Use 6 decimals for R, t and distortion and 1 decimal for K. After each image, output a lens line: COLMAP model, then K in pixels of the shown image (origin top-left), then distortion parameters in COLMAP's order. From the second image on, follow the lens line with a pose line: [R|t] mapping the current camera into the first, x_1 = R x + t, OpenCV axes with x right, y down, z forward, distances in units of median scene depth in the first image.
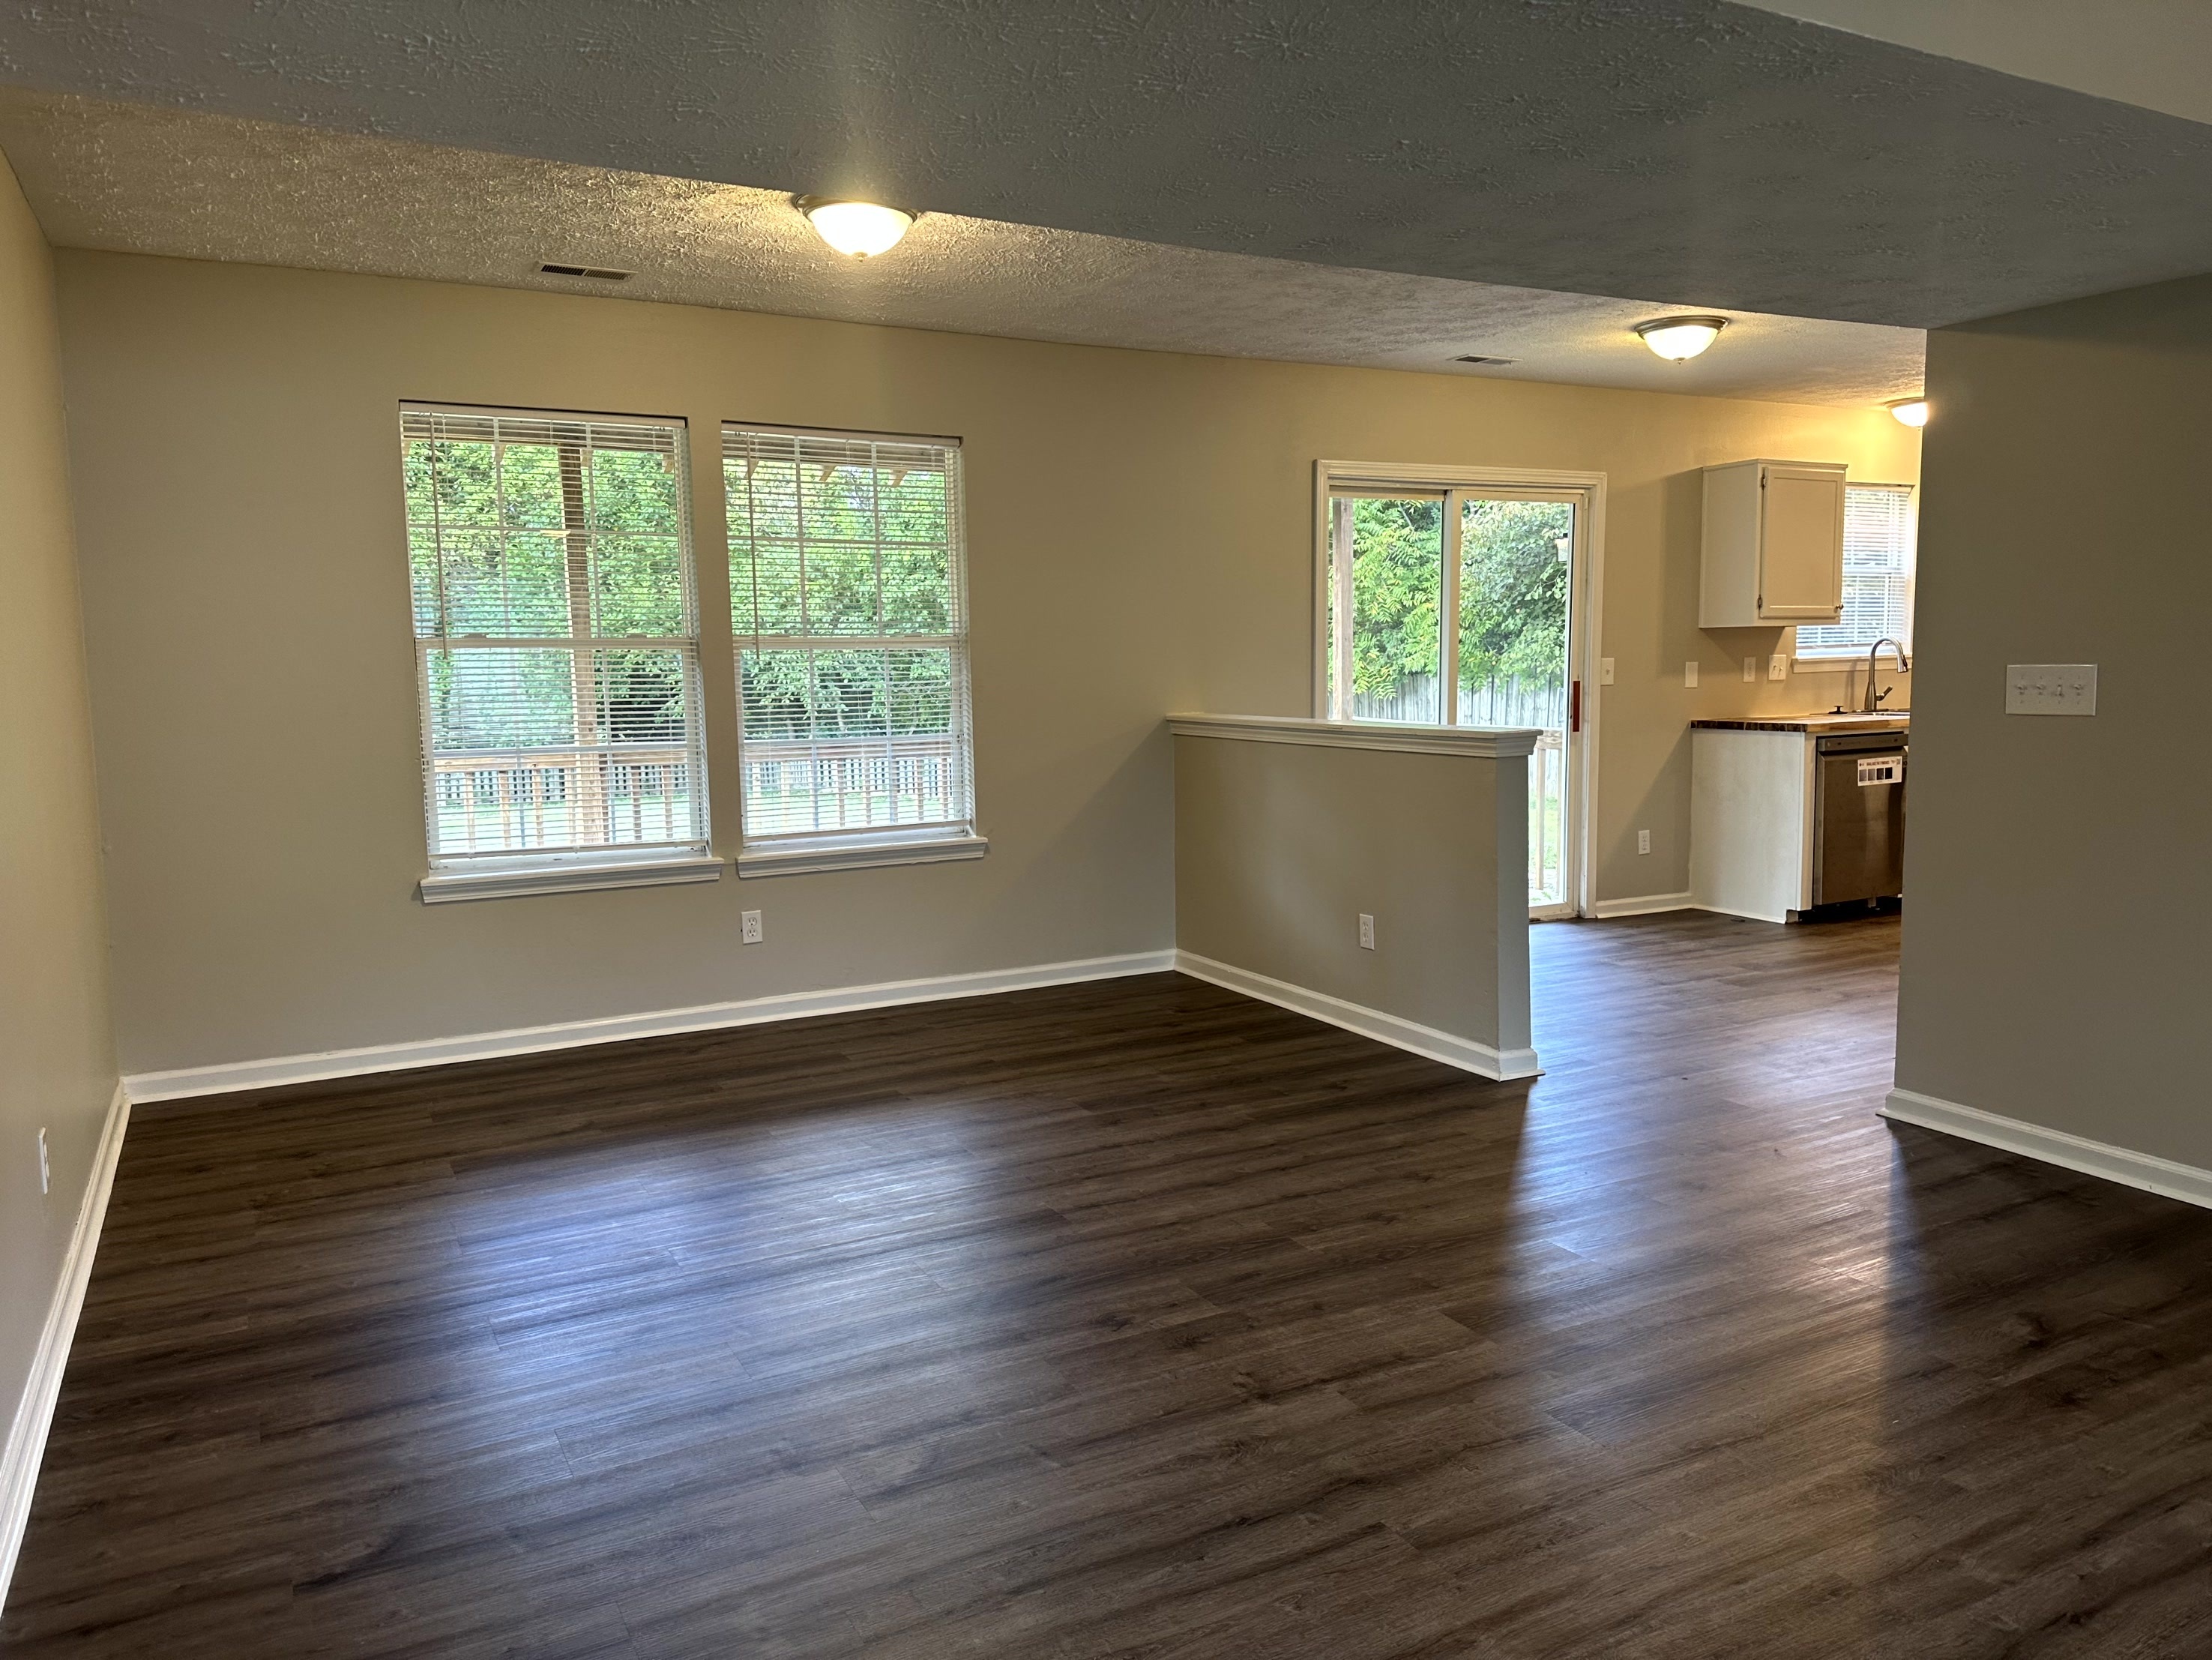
lens RADIAL K [[1545.3, 0, 1092.2], [0, 1545.3, 821.1], [0, 0, 1]] dist [0.116423, -0.188526]
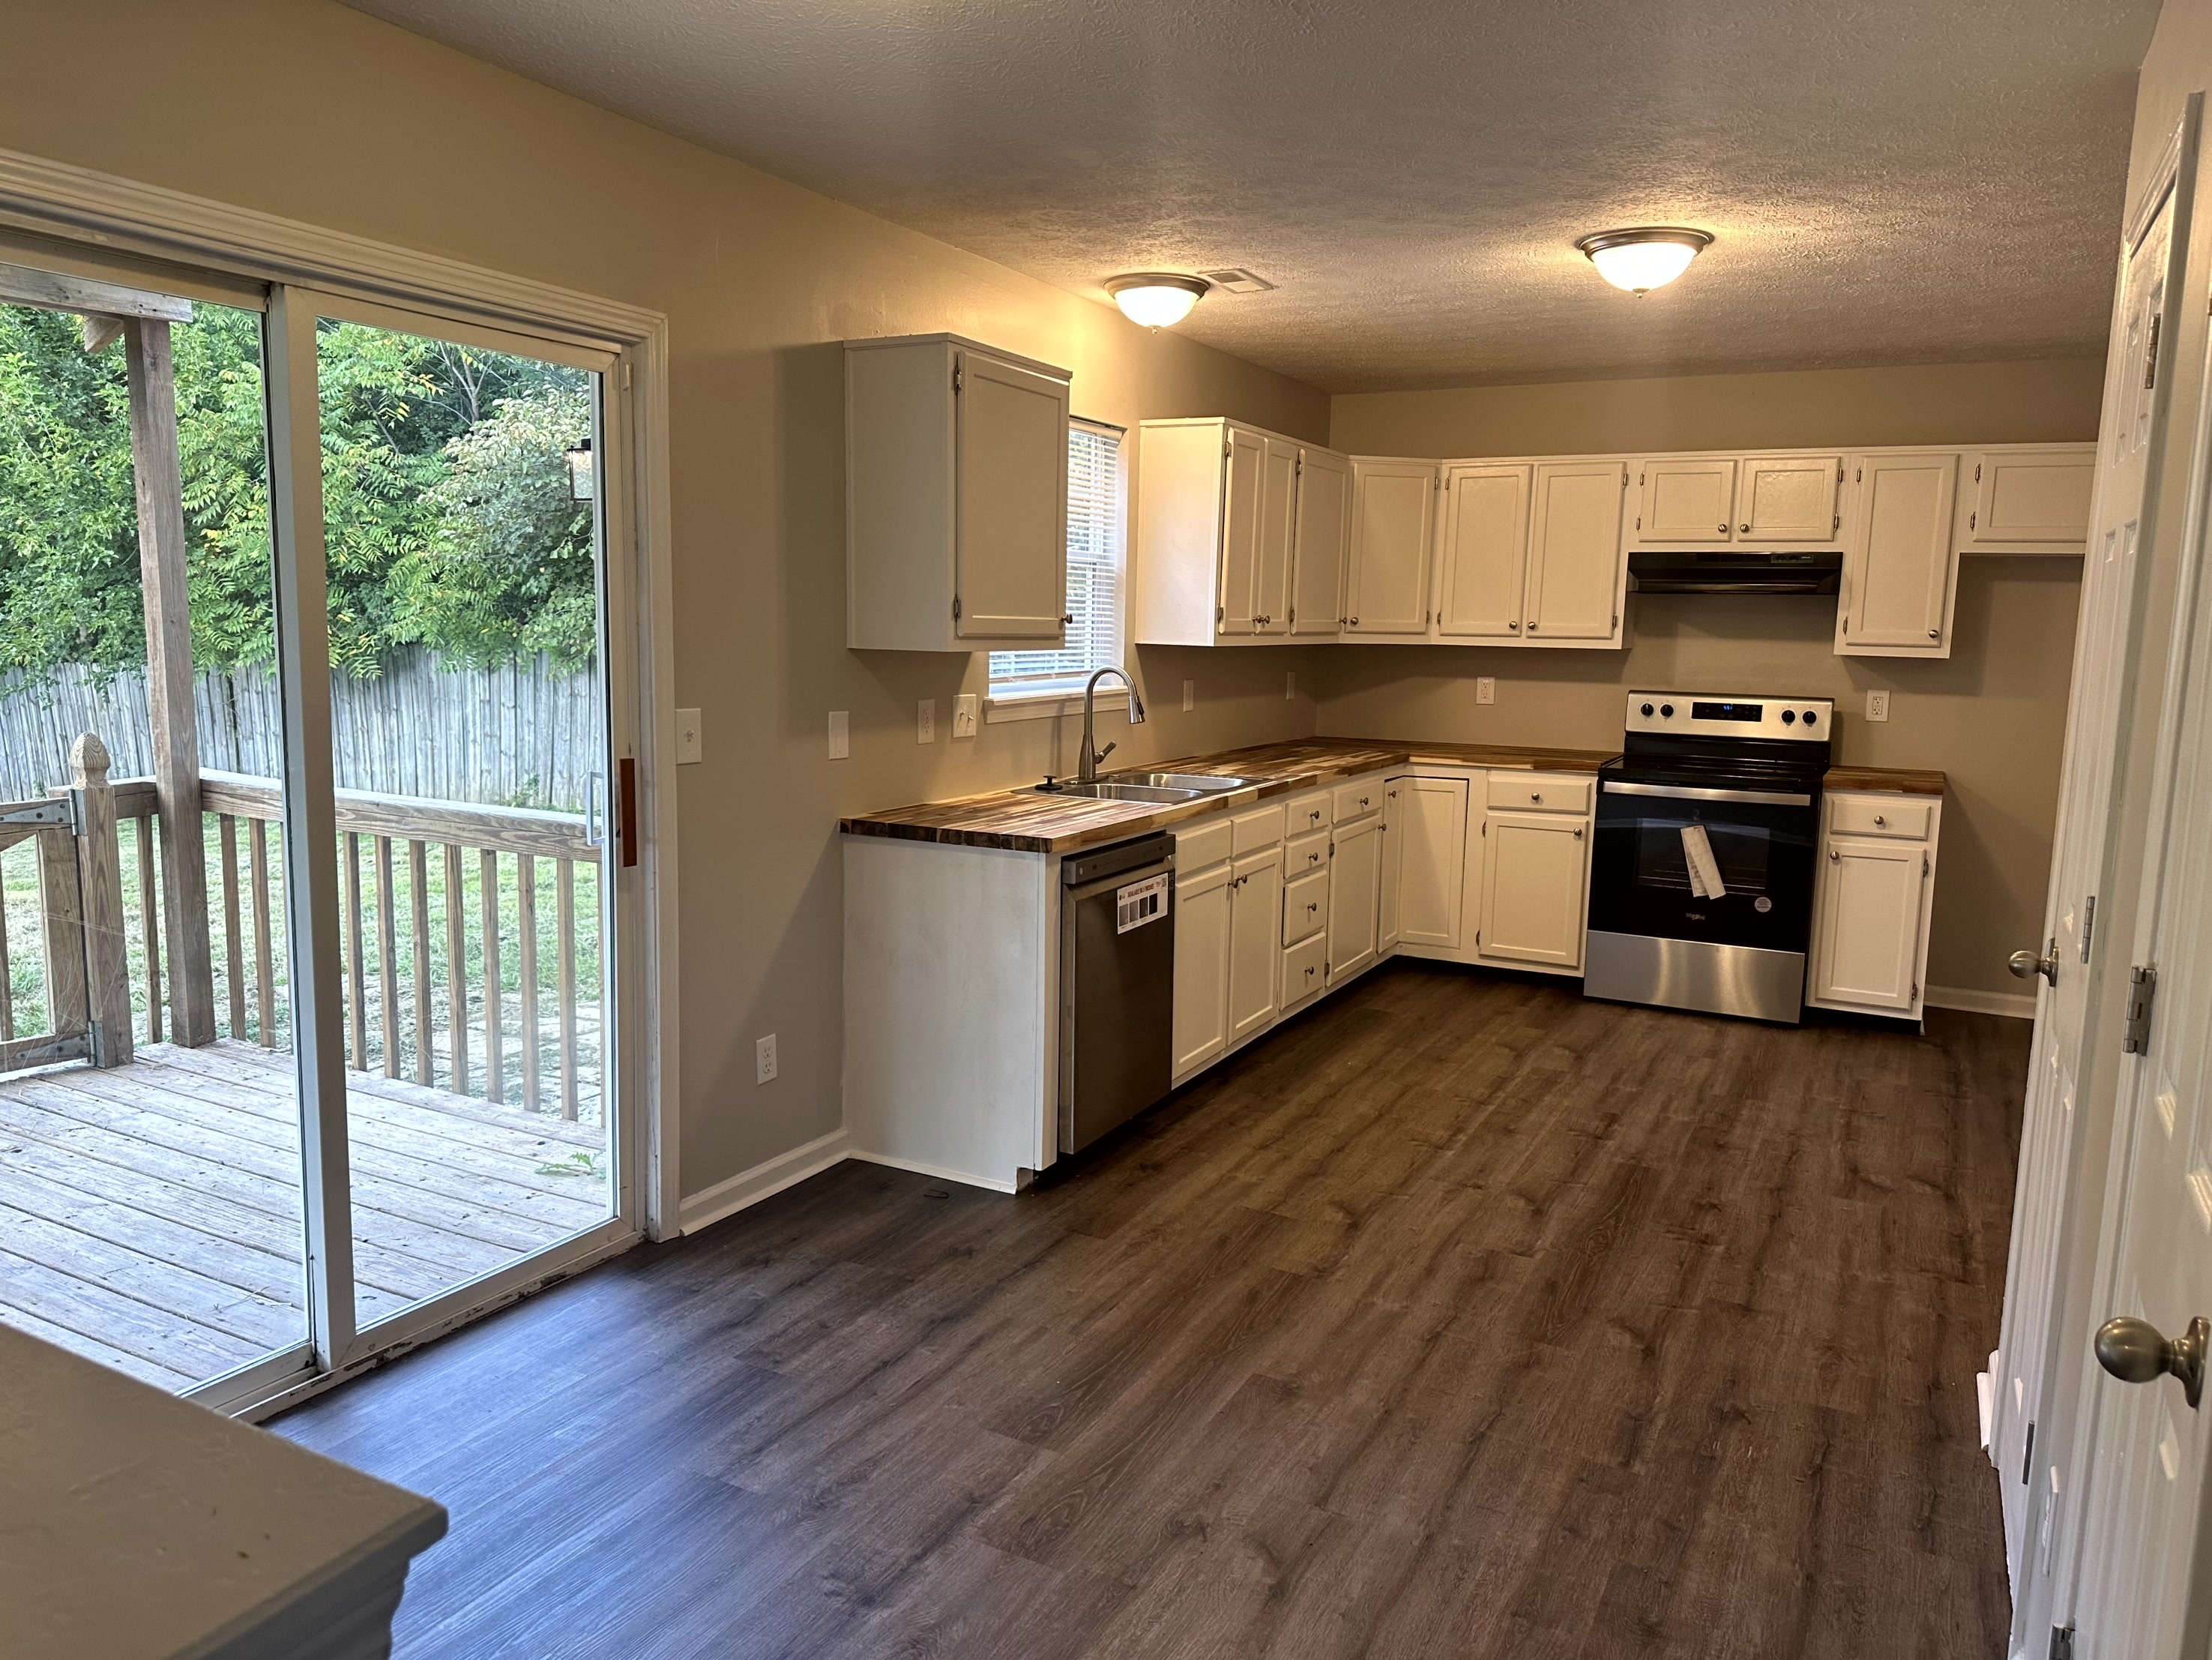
lens RADIAL K [[1545.3, 0, 1092.2], [0, 1545.3, 821.1], [0, 0, 1]] dist [0.116423, -0.188526]
pose [[0.830577, -0.042626, 0.555269, 0.153196], [0.026071, 0.998949, 0.037689, -0.078889], [-0.556293, -0.016827, 0.830816, 0.492136]]
